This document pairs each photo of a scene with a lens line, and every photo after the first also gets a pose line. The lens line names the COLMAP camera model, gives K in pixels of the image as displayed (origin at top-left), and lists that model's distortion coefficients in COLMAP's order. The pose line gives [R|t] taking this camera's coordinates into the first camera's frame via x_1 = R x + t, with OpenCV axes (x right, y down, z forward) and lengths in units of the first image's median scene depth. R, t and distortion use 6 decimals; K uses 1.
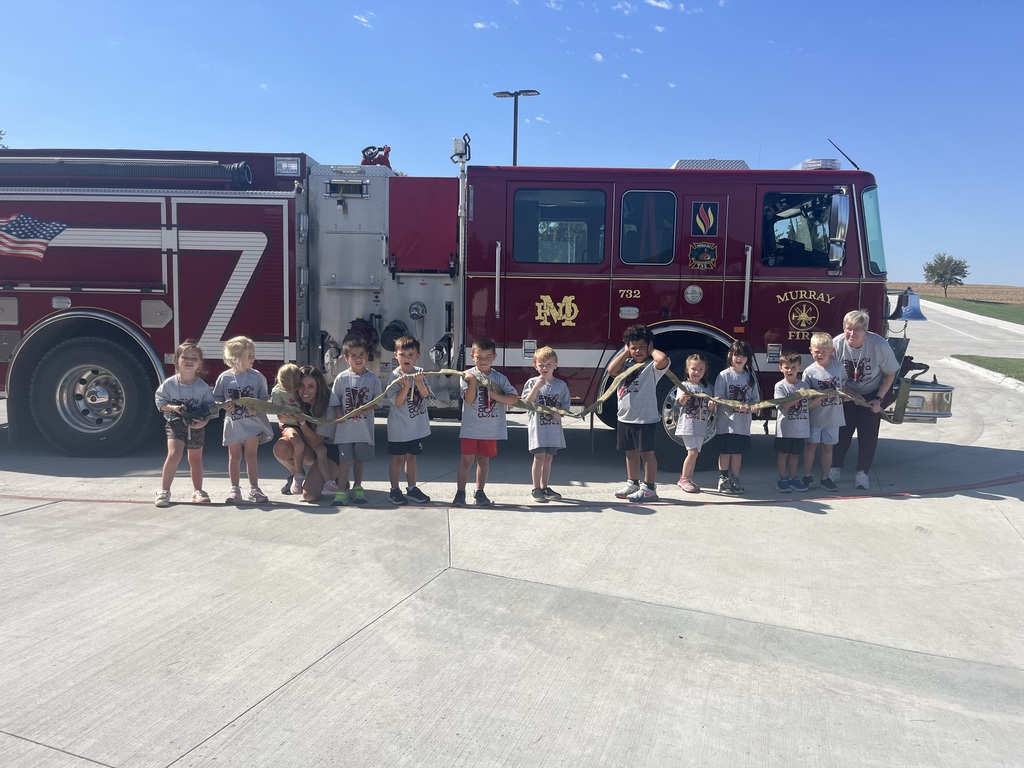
lens RADIAL K [[776.7, 0, 507.5], [0, 776.7, 365.2], [0, 0, 1]] dist [0.076106, -0.085995]
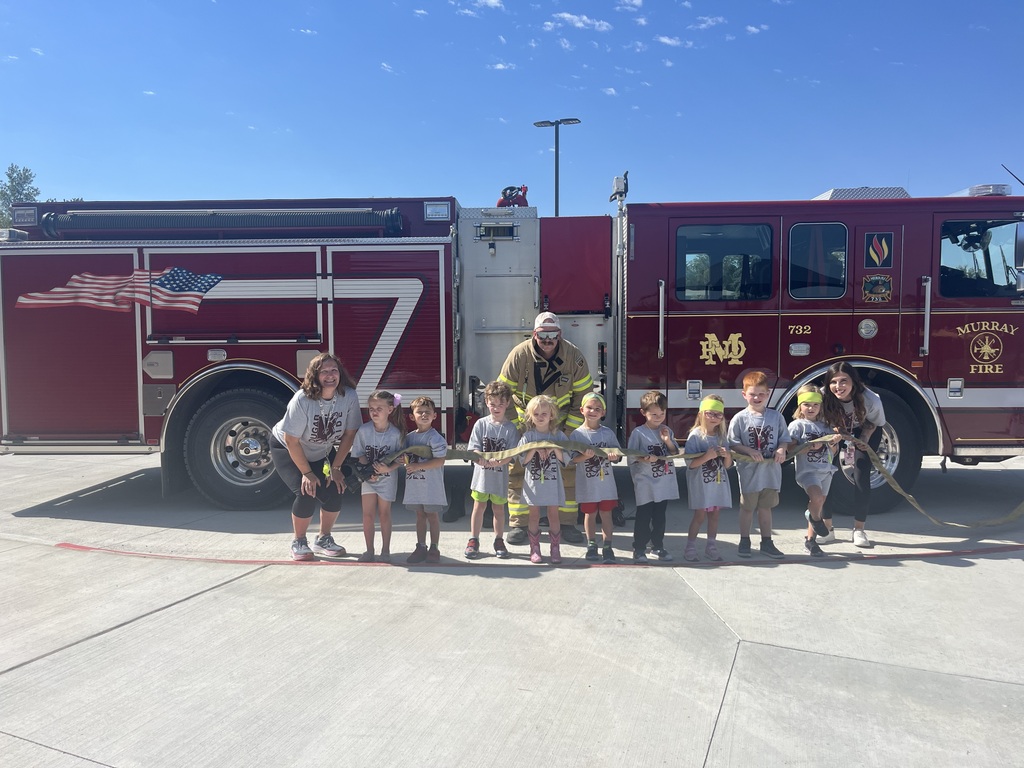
lens RADIAL K [[776.7, 0, 507.5], [0, 776.7, 365.2], [0, 0, 1]] dist [0.076106, -0.085995]
pose [[0.999393, -0.026550, -0.022547, -0.181282], [0.025825, 0.999158, -0.031879, -0.026187], [0.023375, 0.031277, 0.999237, 0.025570]]
